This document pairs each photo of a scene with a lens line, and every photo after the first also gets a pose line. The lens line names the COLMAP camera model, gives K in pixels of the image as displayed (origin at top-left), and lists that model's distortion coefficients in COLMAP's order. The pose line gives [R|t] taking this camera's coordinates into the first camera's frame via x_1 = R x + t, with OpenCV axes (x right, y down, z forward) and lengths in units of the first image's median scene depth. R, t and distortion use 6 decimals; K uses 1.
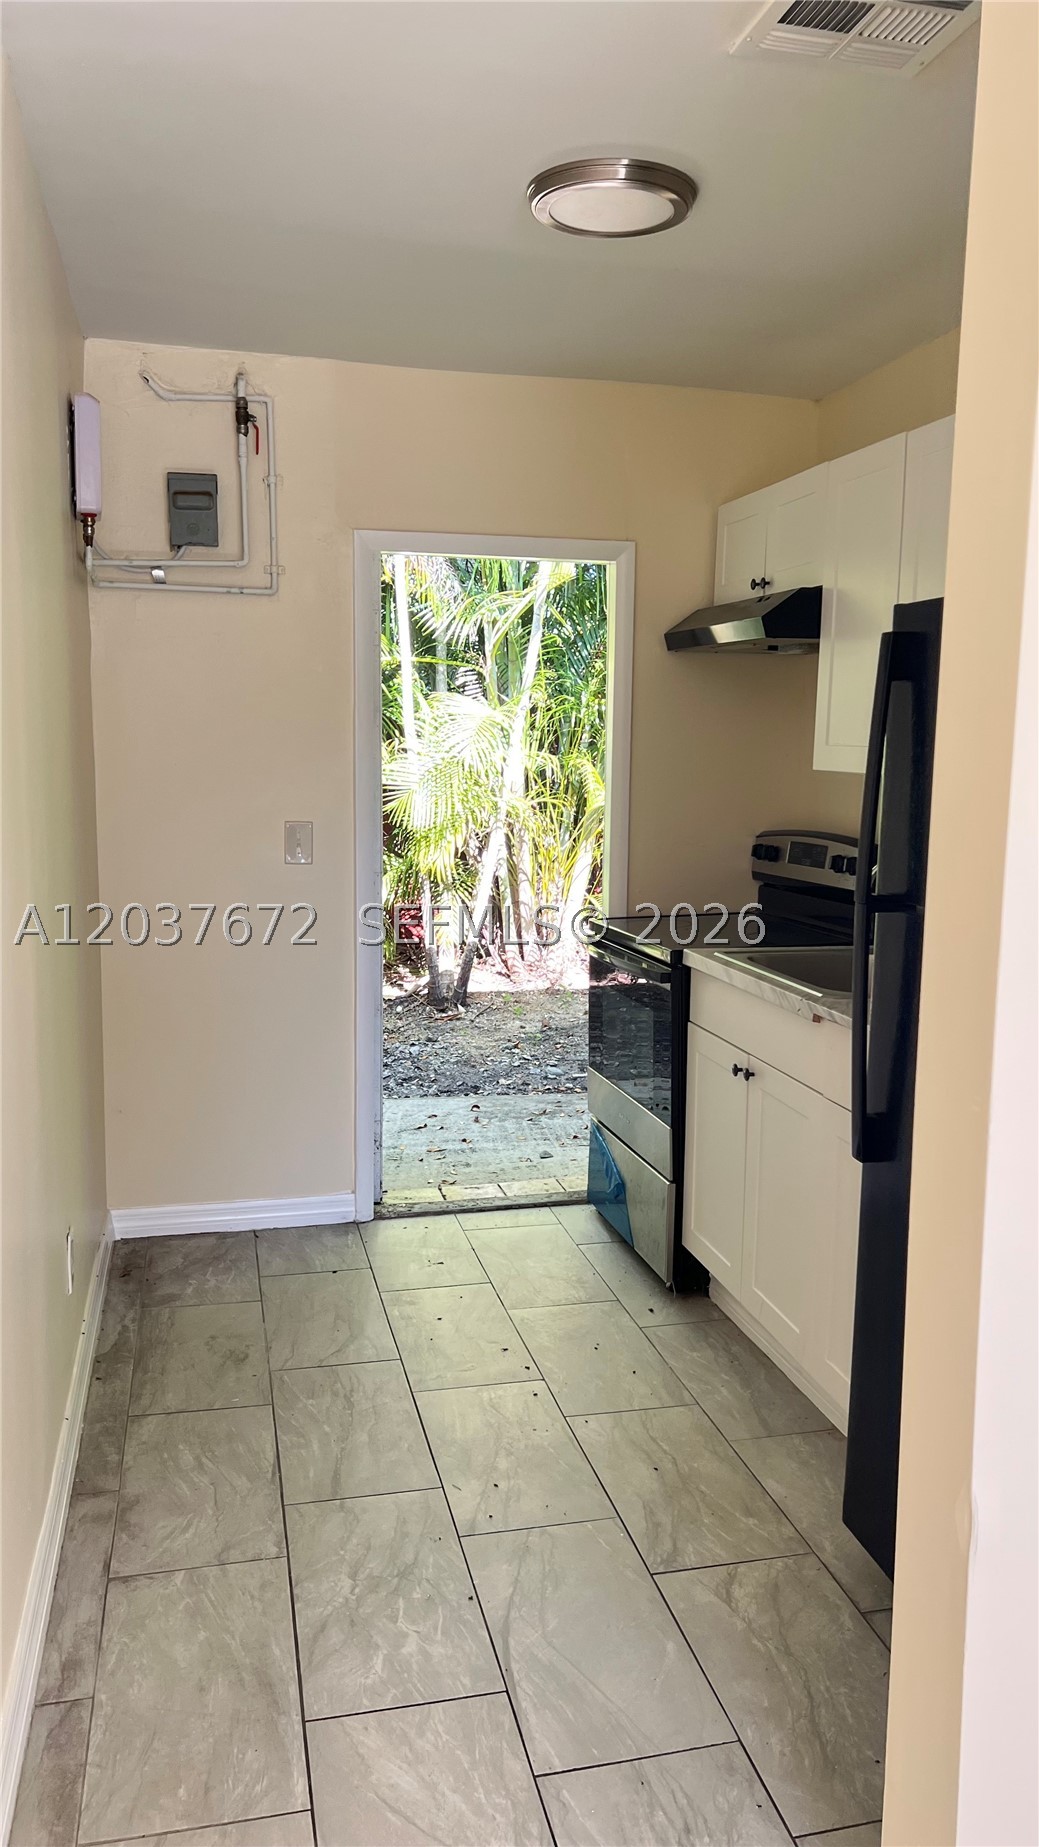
lens RADIAL K [[1384.3, 0, 535.2], [0, 1384.3, 921.1], [0, 0, 1]] dist [0.040739, -0.045515]
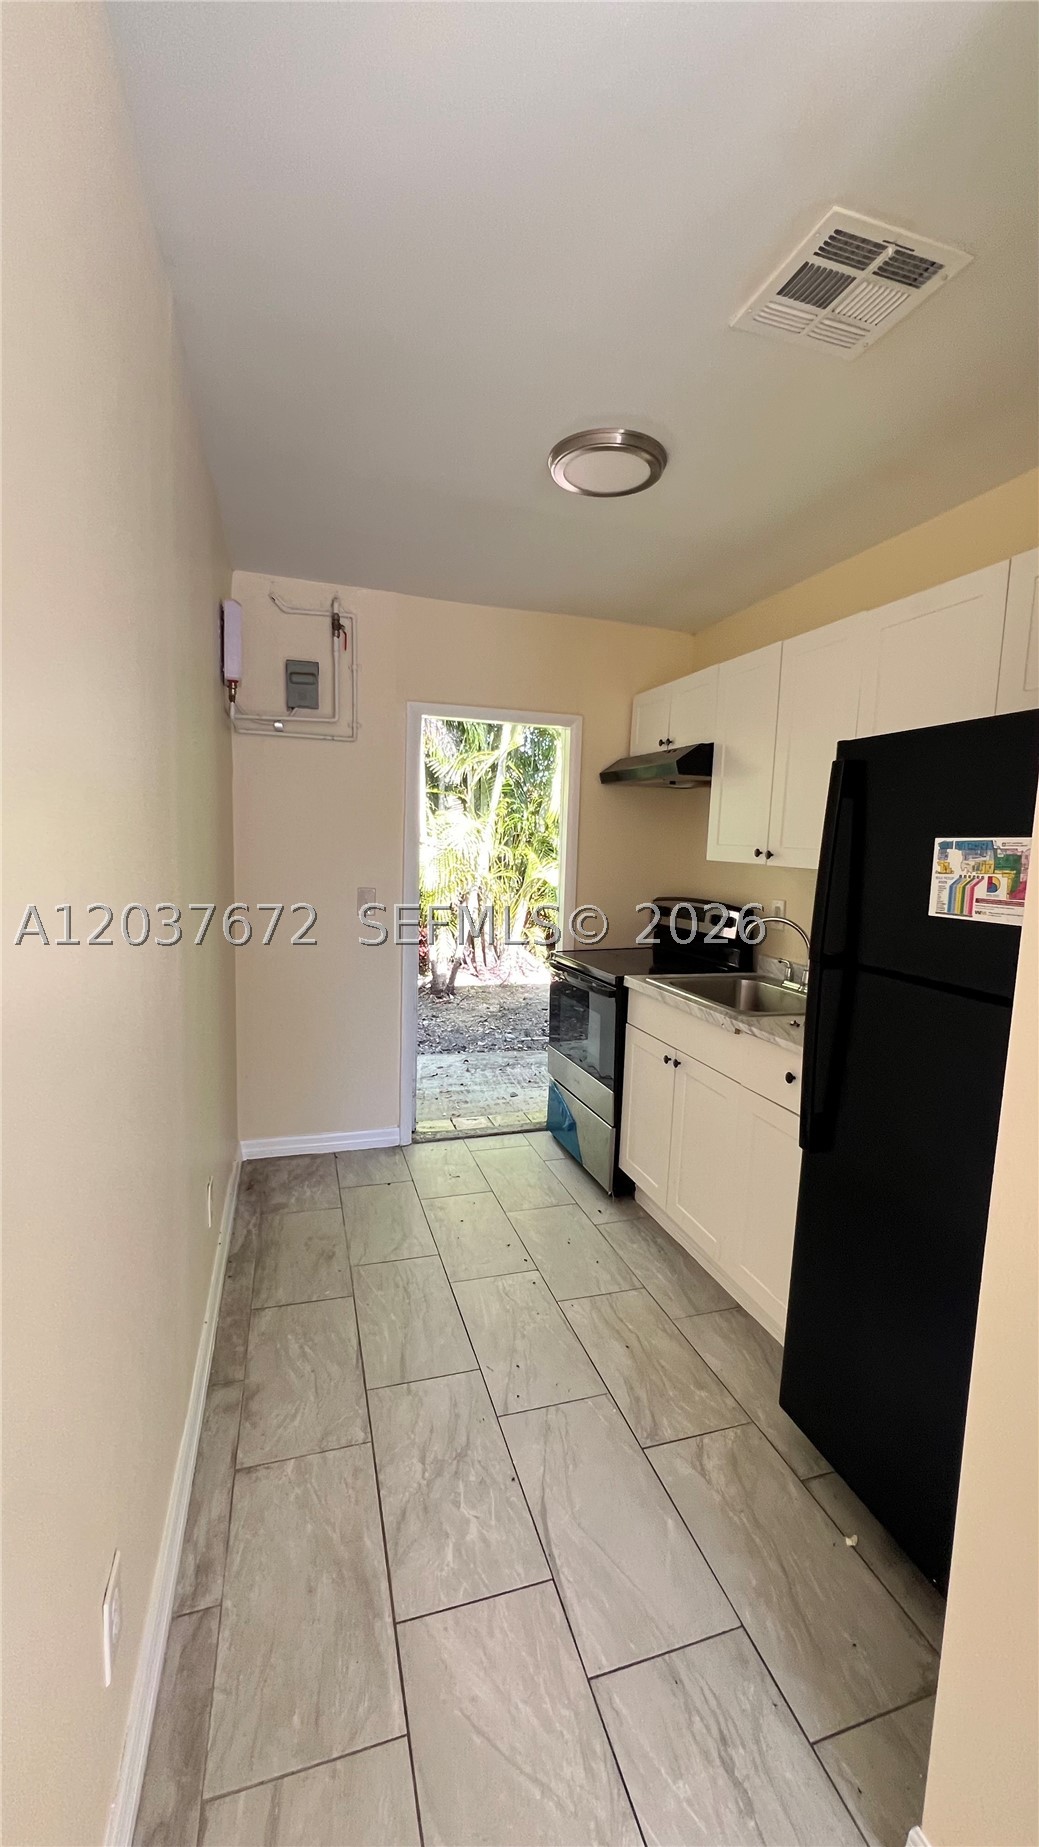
lens RADIAL K [[733.6, 0, 520.1], [0, 733.6, 923.0], [0, 0, 1]] dist [0.001227, 0.001325]
pose [[0.997733, 0.009952, 0.066561, -0.071428], [-0.008725, 0.999787, -0.018703, -0.025002], [-0.066733, 0.018079, 0.997607, 0.225811]]
